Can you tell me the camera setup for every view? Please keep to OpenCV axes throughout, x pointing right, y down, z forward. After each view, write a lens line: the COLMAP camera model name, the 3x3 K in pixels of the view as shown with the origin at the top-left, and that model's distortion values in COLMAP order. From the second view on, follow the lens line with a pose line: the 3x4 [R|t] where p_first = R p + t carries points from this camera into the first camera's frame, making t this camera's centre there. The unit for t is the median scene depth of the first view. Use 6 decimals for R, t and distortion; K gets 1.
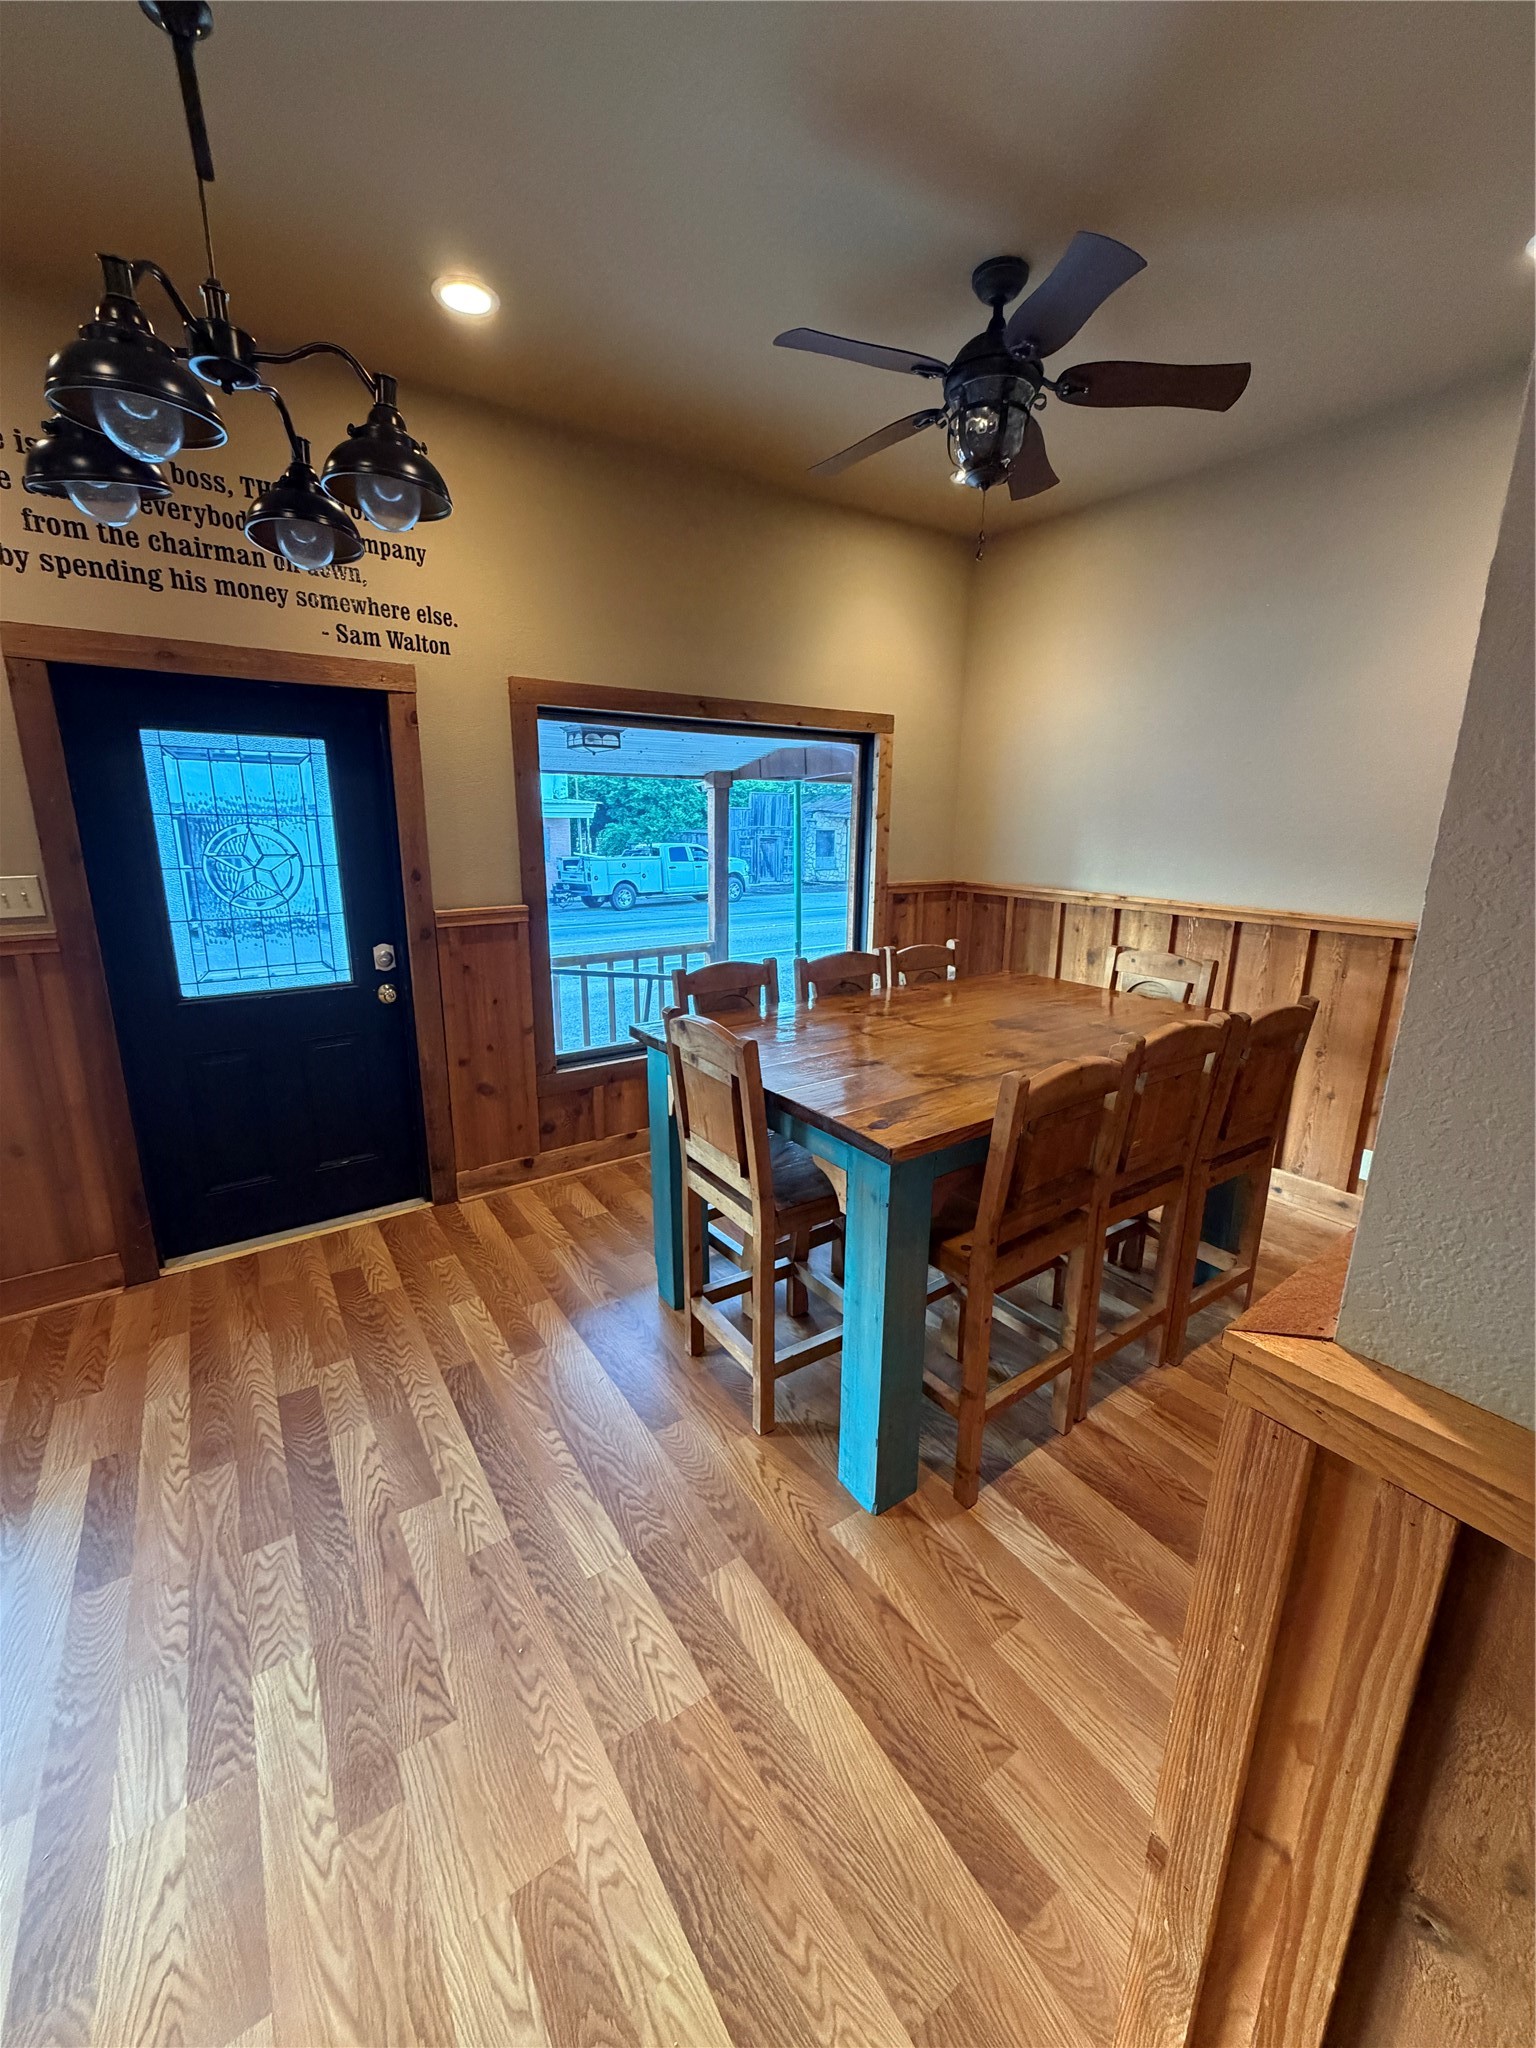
lens RADIAL K [[813.6, 0, 768.2], [0, 813.6, 1017.2], [0, 0, 1]] dist [-0.001583, 0.000340]
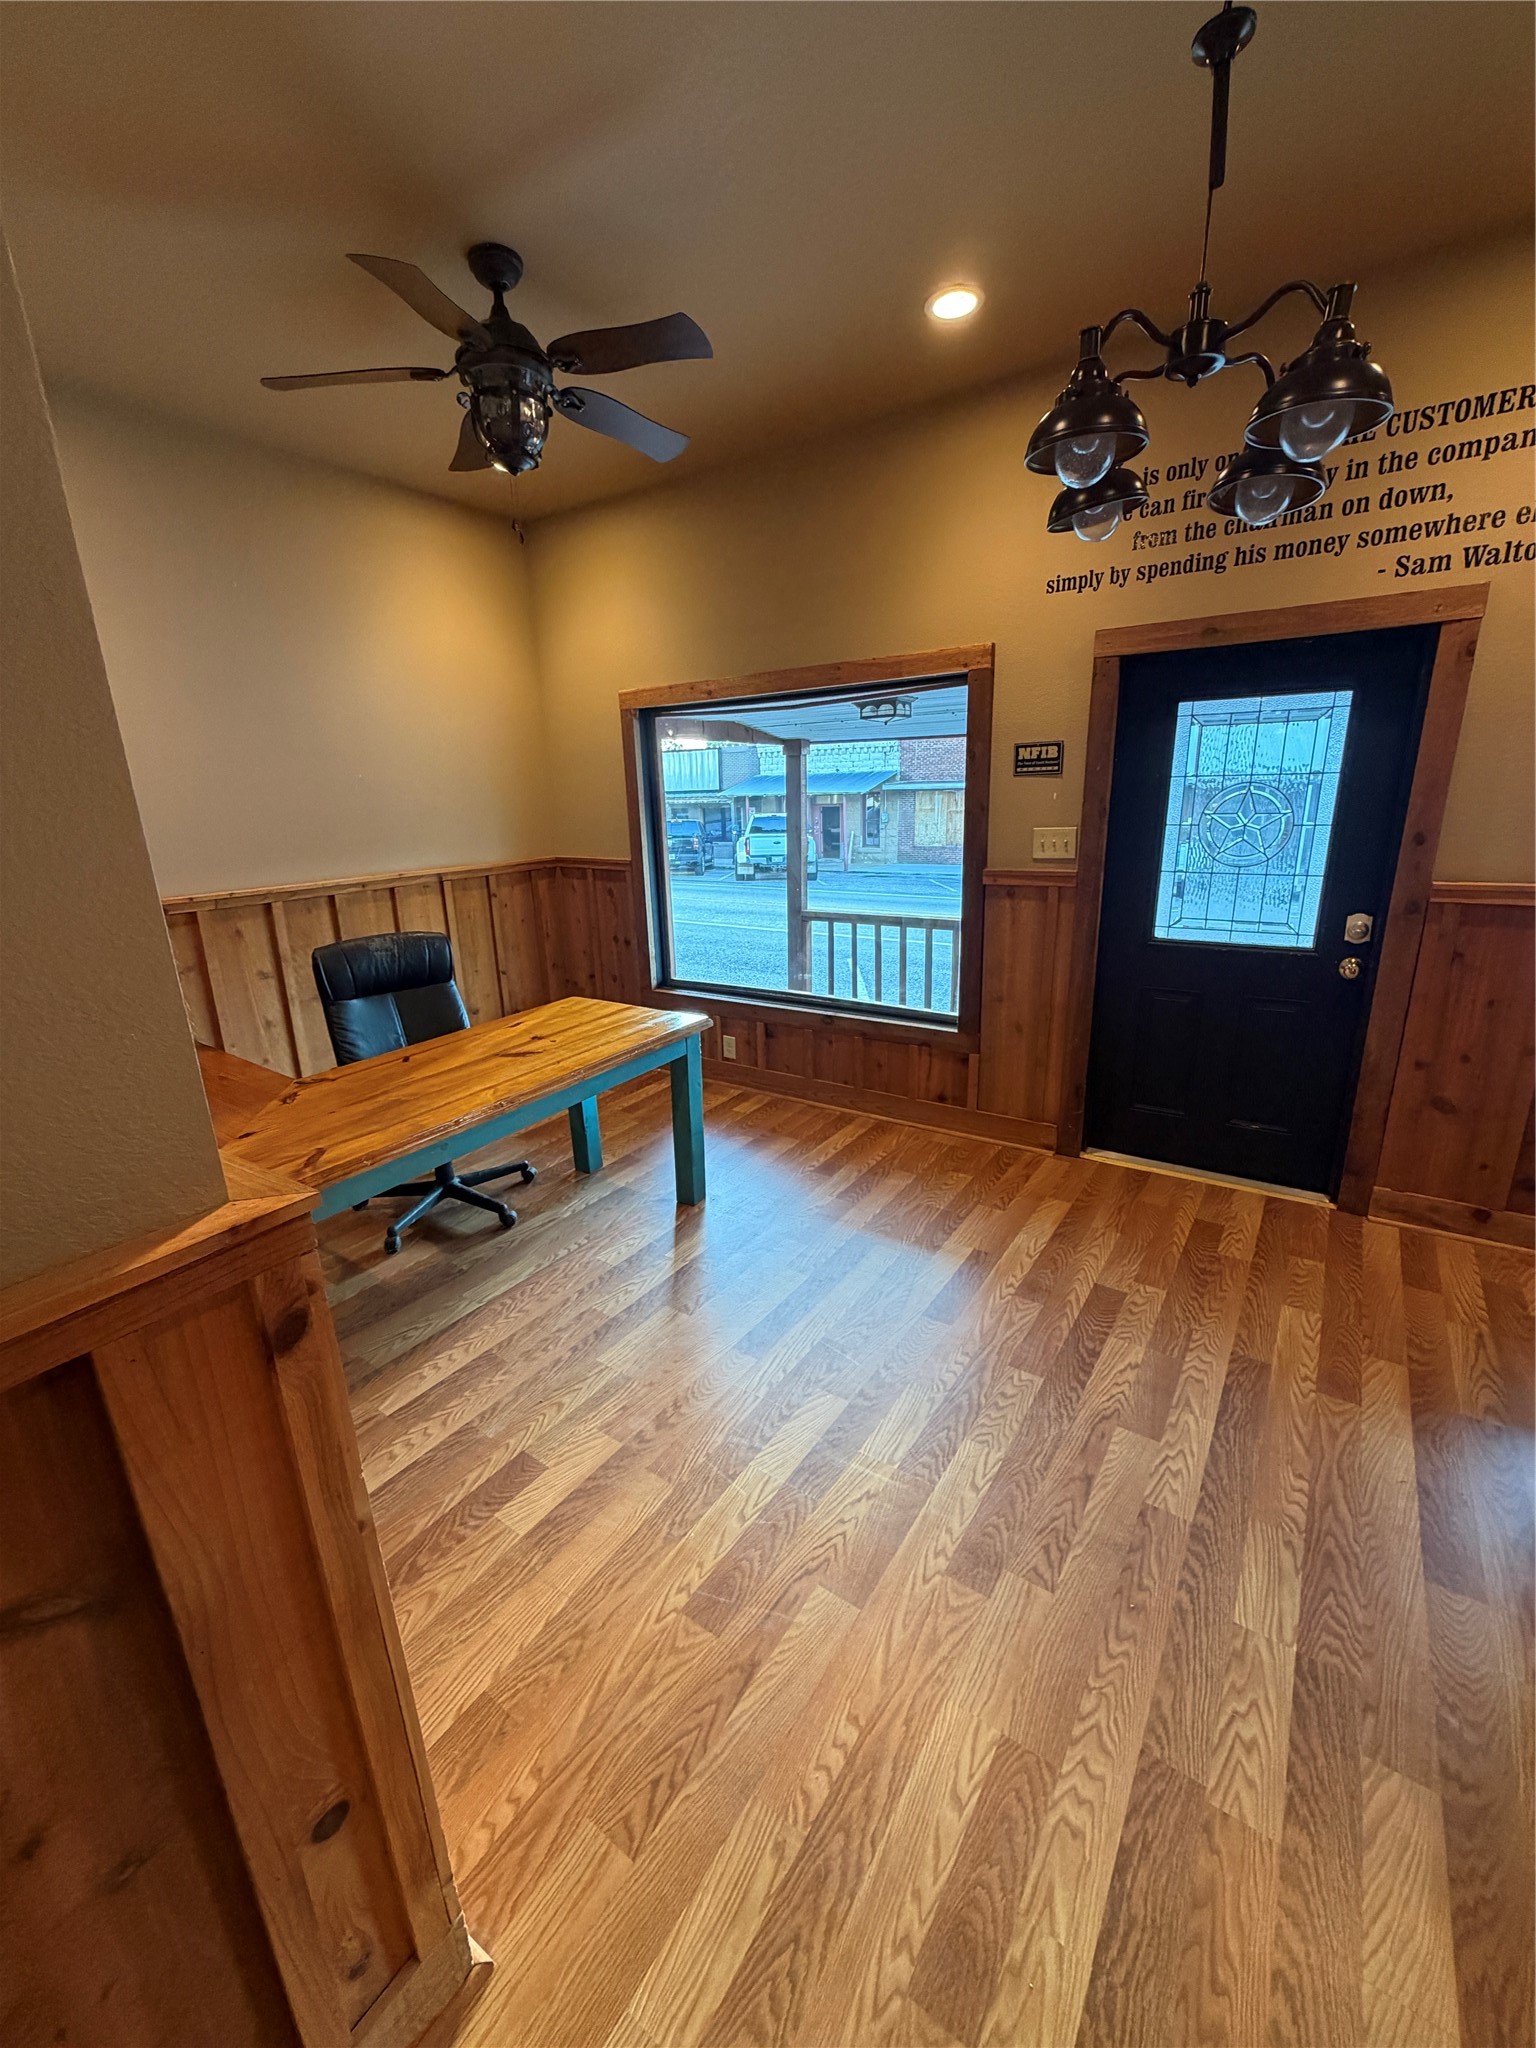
lens RADIAL K [[813.6, 0, 768.2], [0, 813.6, 1017.2], [0, 0, 1]] dist [-0.001583, 0.000340]
pose [[0.353922, 0.231016, -0.906295, 0.204770], [-0.195642, 0.965864, 0.169799, -0.004801], [0.914584, 0.117214, 0.387036, 0.083681]]
